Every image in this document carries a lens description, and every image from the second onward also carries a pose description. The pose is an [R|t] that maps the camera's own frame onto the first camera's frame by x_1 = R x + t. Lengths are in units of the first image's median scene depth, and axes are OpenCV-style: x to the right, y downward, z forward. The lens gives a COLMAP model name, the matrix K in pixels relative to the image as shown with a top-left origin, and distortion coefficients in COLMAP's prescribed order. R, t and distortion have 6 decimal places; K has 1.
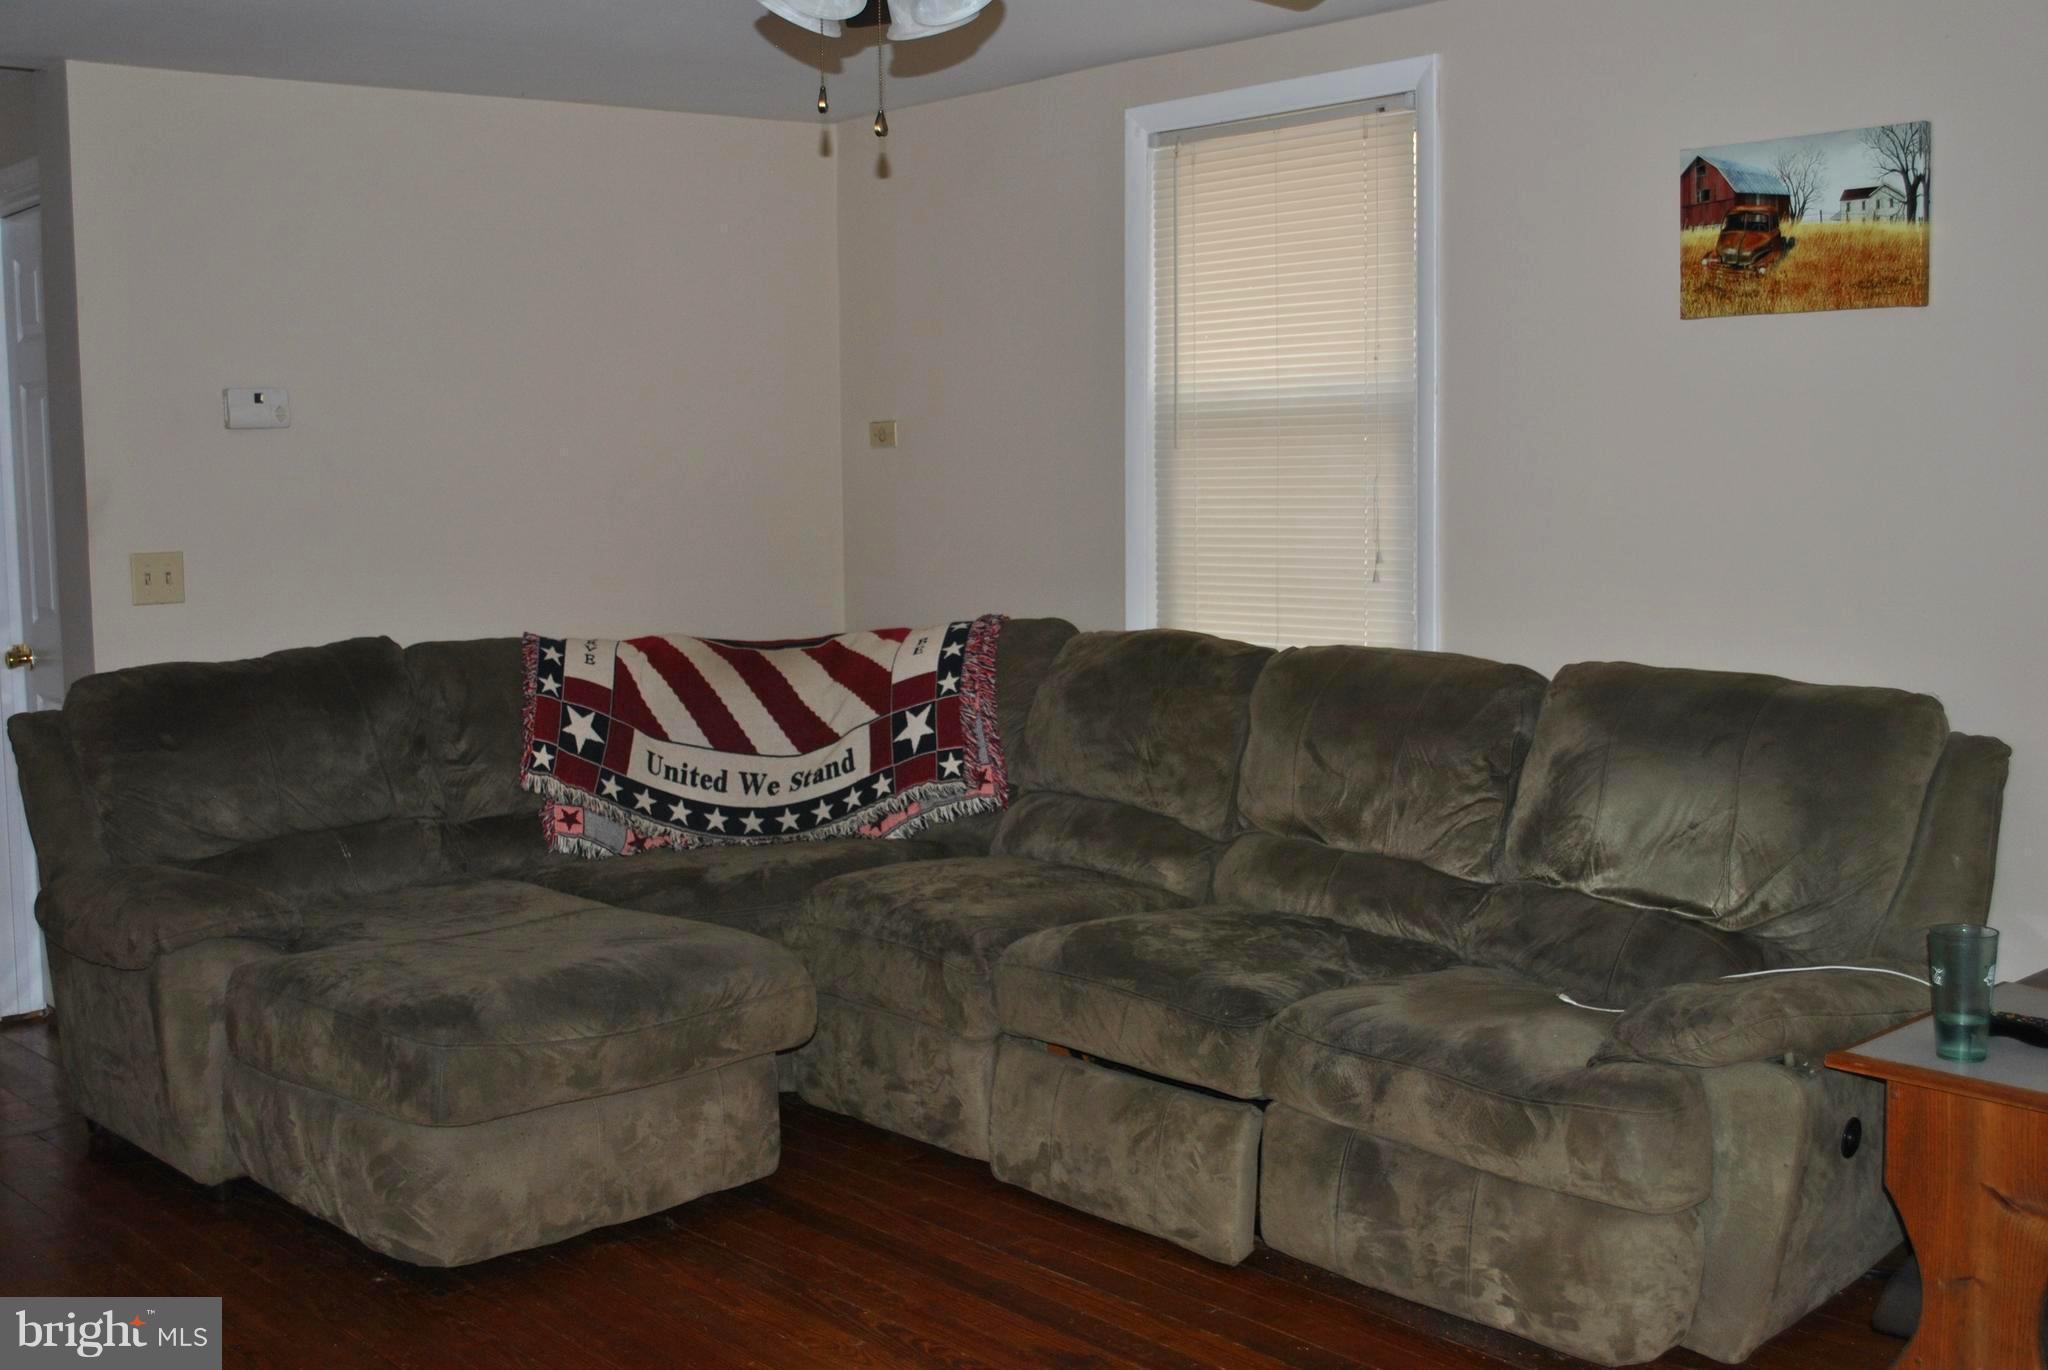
lens RADIAL K [[2191.4, 0, 1021.6], [0, 2191.4, 680.8], [0, 0, 1]] dist [-0.050819, 0.000000]
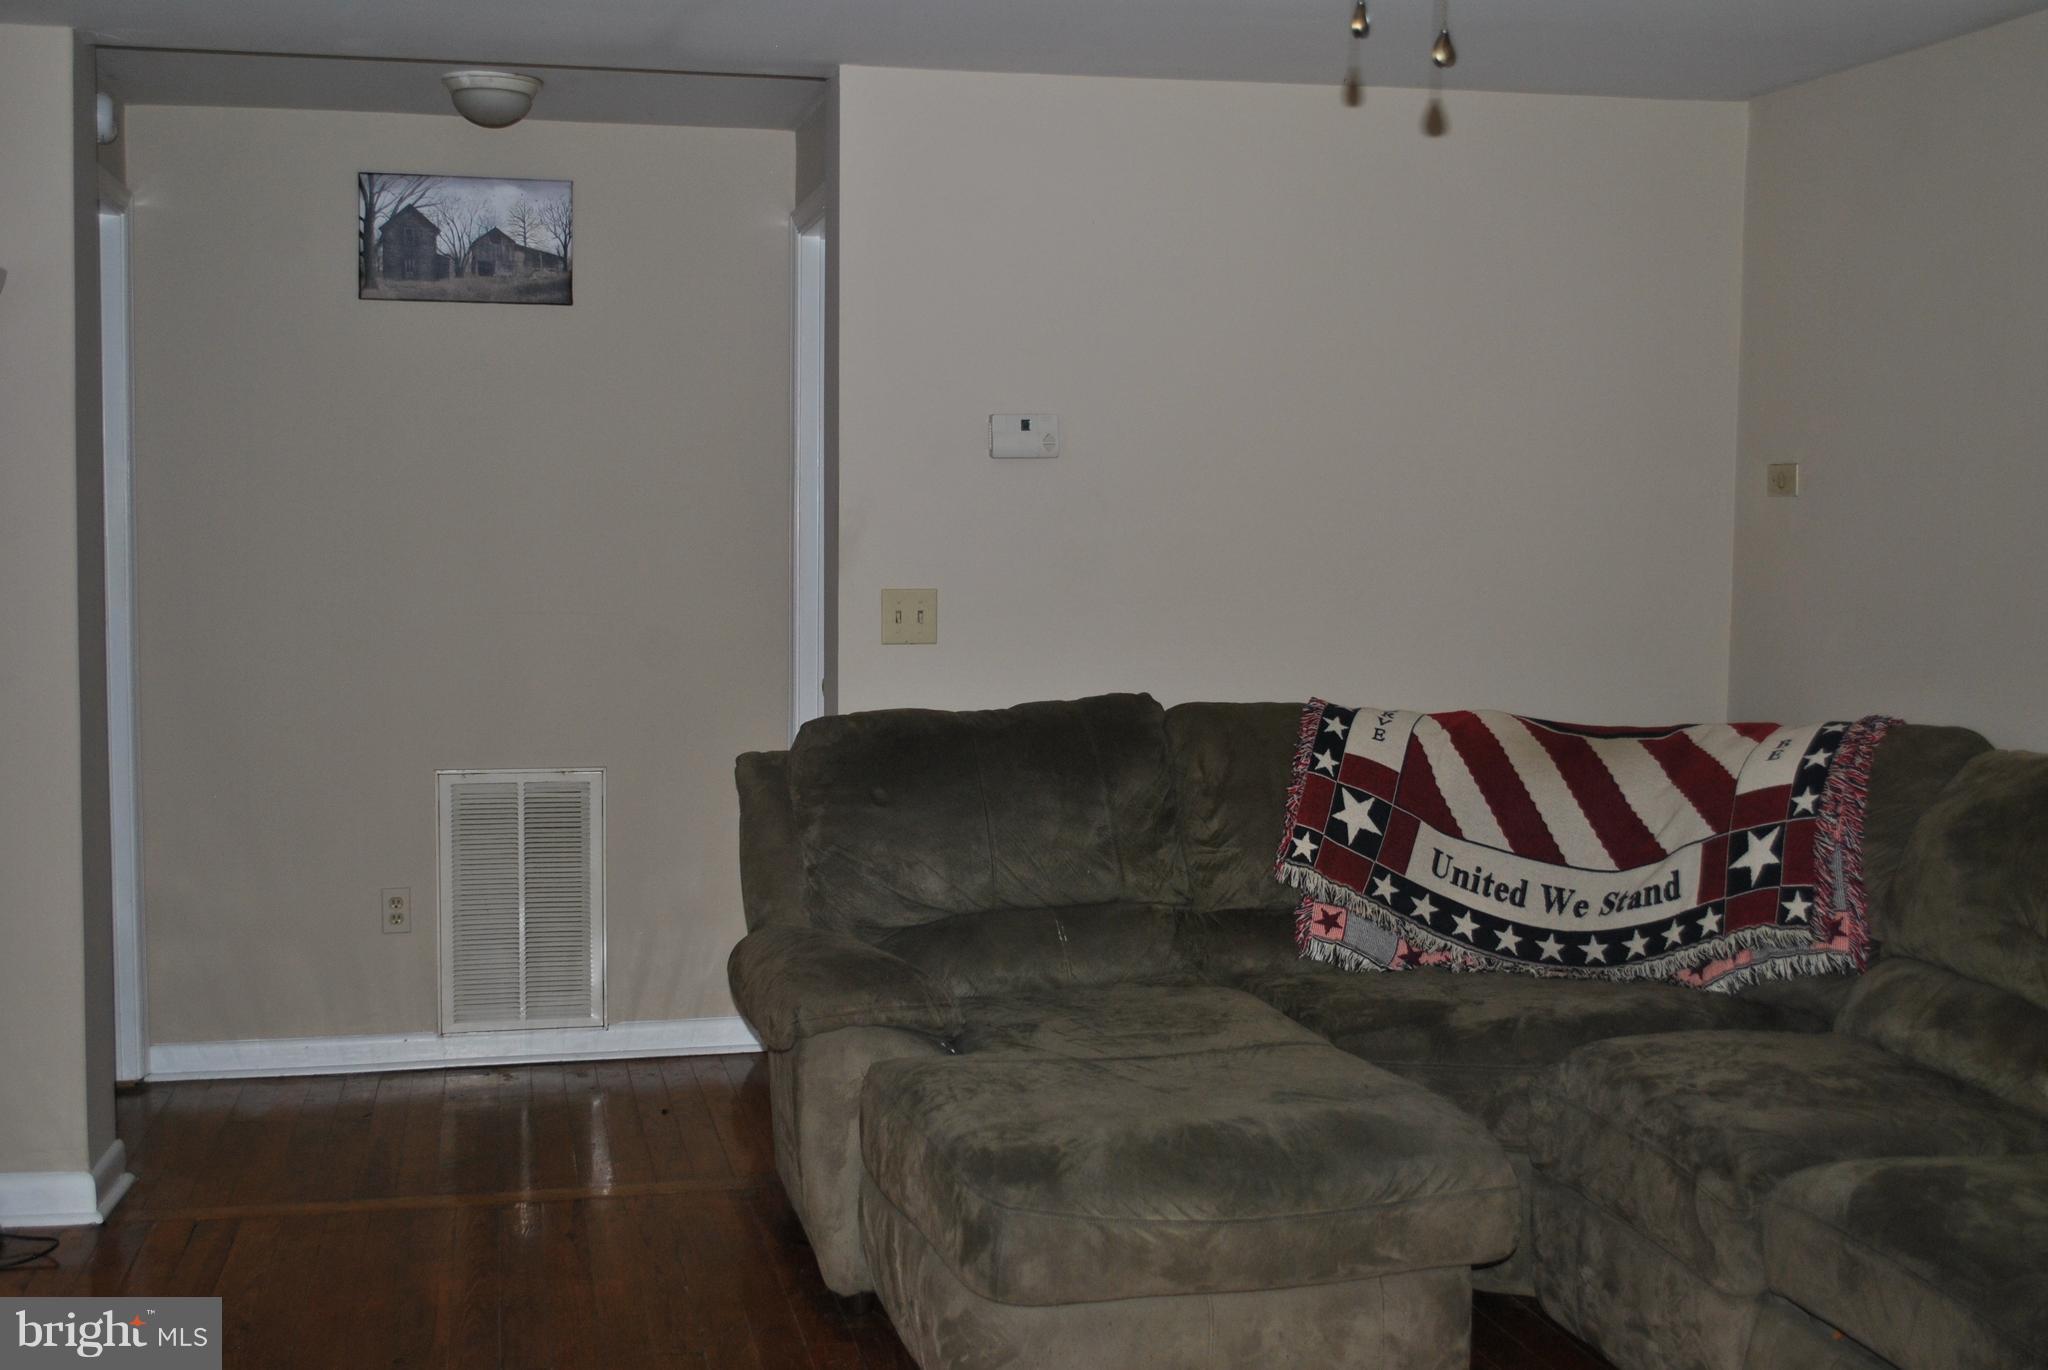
lens RADIAL K [[2191.4, 0, 1009.7], [0, 2191.4, 697.6], [0, 0, 1]] dist [-0.050819, 0.000000]
pose [[0.880850, 0.066952, -0.468637, 0.080099], [-0.069397, 0.997516, 0.012072, -0.026218], [0.468281, 0.021888, 0.883309, 0.186429]]
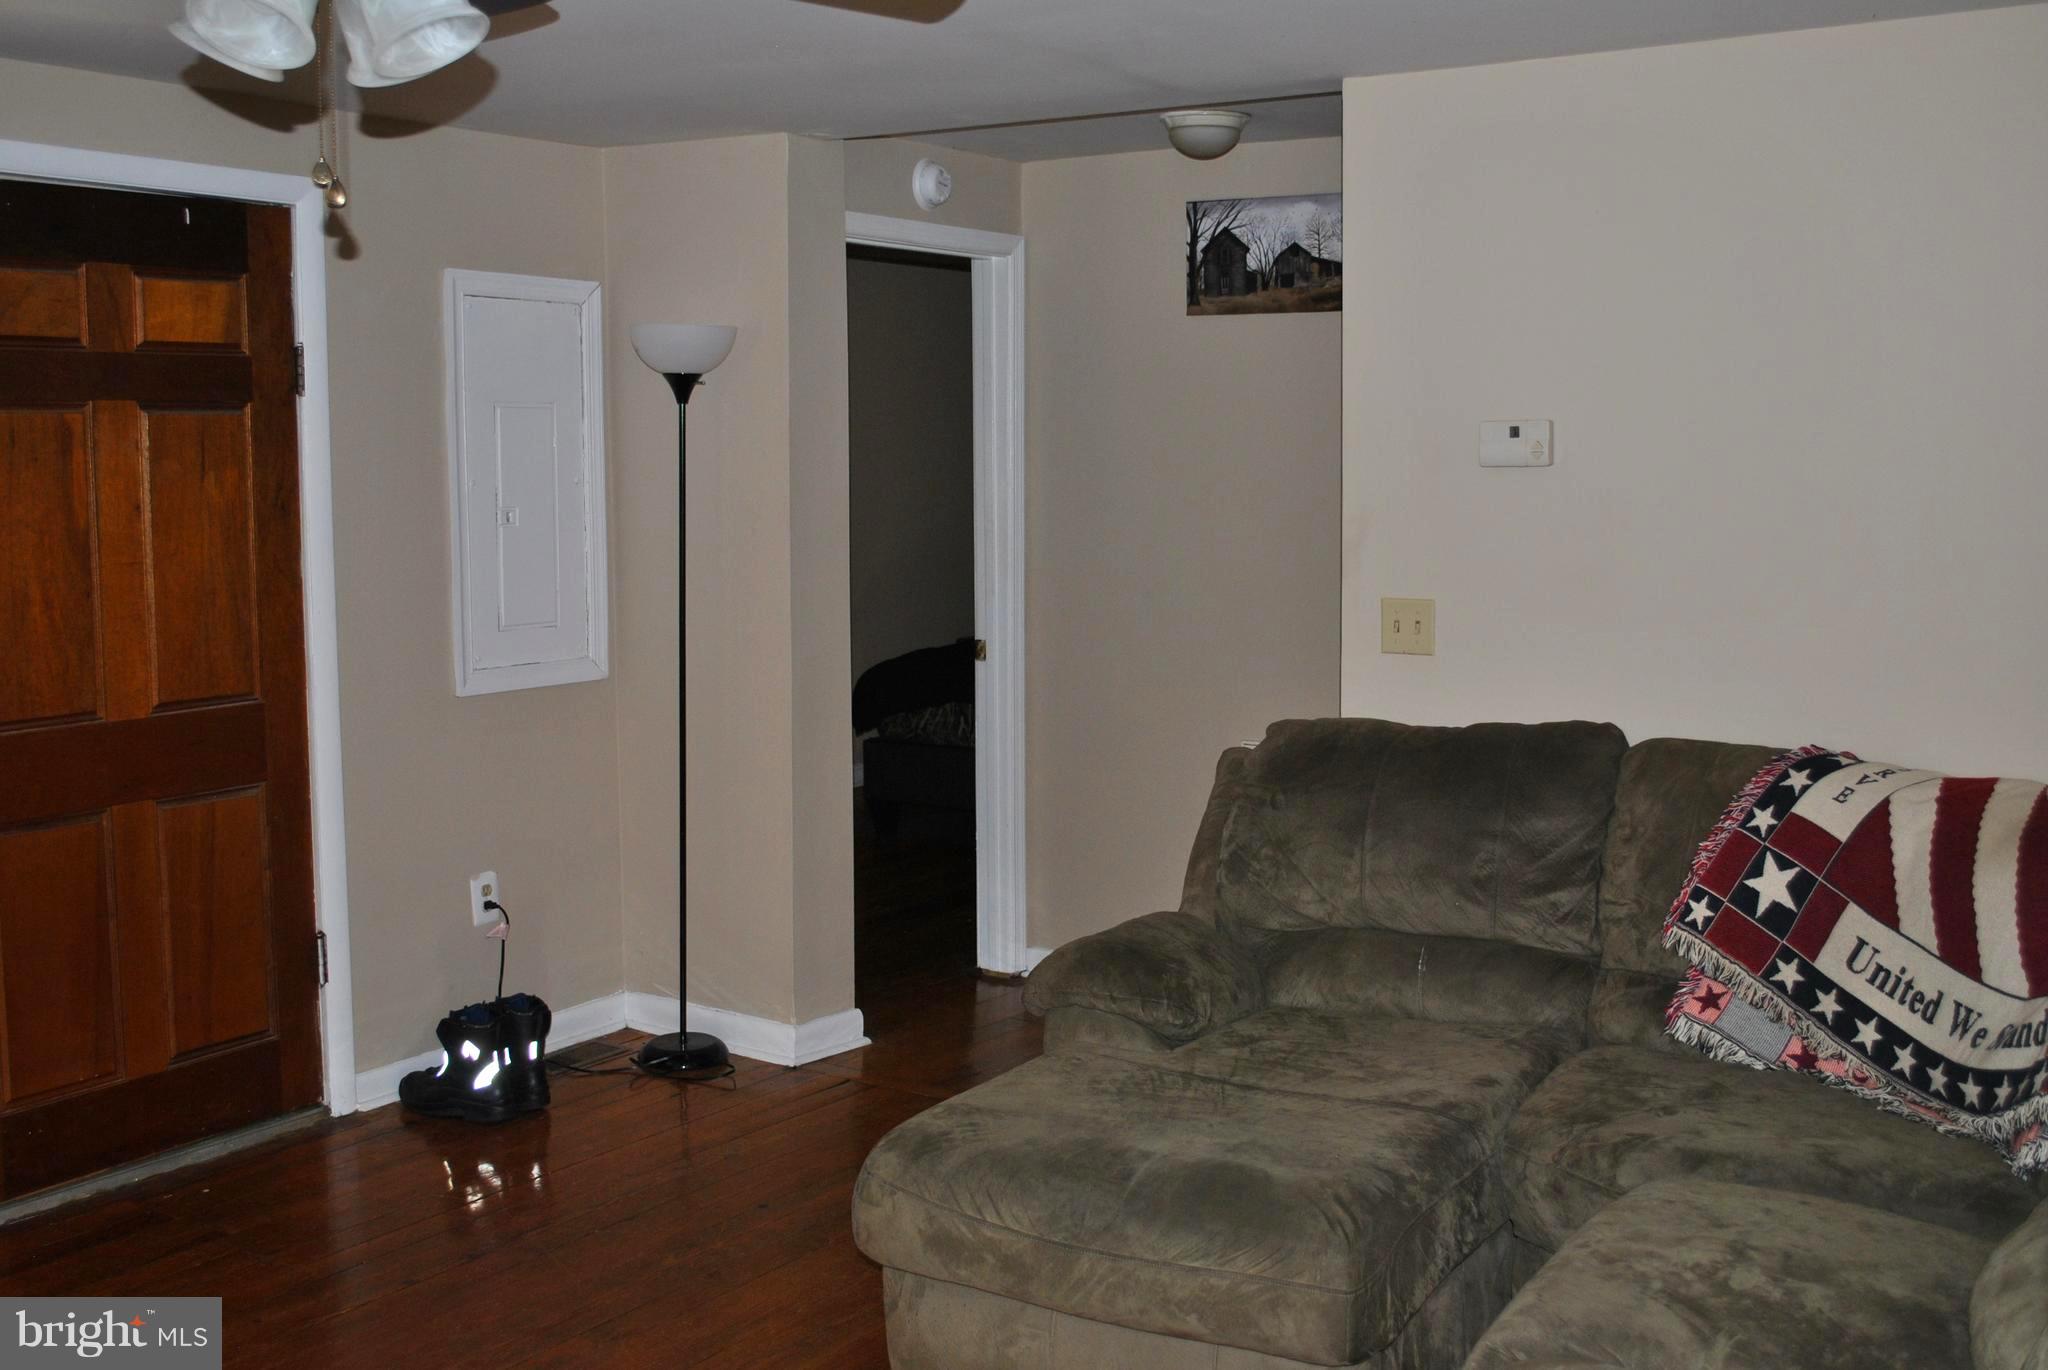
lens RADIAL K [[2191.4, 0, 1020.2], [0, 2191.4, 694.4], [0, 0, 1]] dist [-0.050819, 0.000000]
pose [[0.263261, 0.128216, -0.956166, 0.439792], [-0.097522, 0.989589, 0.105847, -0.098178], [0.959783, 0.065382, 0.273024, 0.572920]]
